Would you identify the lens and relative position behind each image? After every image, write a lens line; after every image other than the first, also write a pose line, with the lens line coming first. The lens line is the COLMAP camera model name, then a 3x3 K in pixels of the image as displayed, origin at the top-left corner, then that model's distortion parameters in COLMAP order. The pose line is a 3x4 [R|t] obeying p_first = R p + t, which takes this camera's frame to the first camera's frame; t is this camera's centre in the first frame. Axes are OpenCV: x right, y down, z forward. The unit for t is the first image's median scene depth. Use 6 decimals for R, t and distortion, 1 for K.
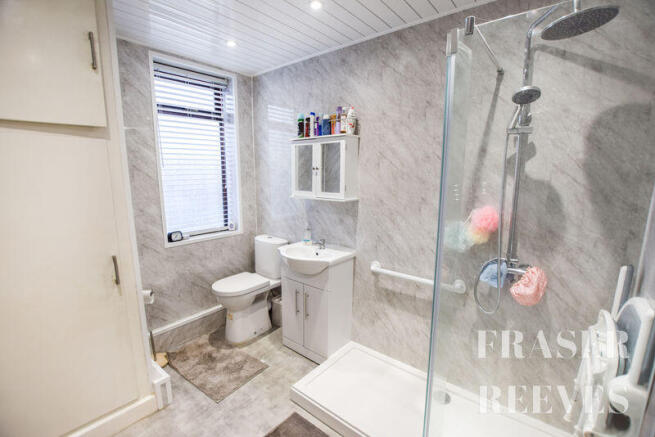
lens RADIAL K [[296.6, 0, 325.8], [0, 296.6, 219.7], [0, 0, 1]] dist [-0.001910, -0.000035]
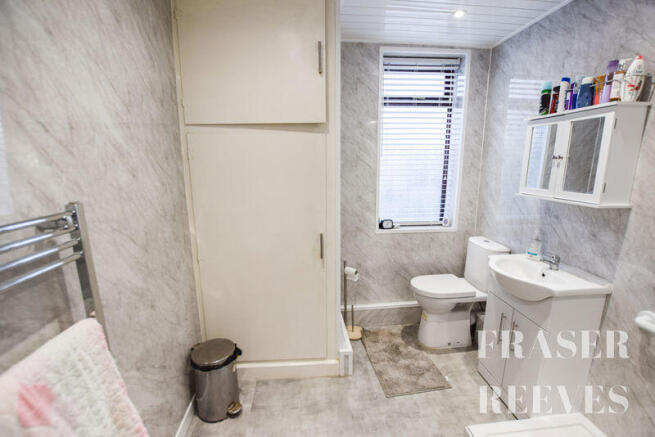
lens RADIAL K [[301.3, 0, 329.7], [0, 301.3, 221.1], [0, 0, 1]] dist [-0.011831, 0.000862]
pose [[0.720185, 0.132709, -0.680971, 0.077093], [-0.110882, 0.990935, 0.075849, -0.014018], [0.684864, 0.020882, 0.728371, 0.100667]]
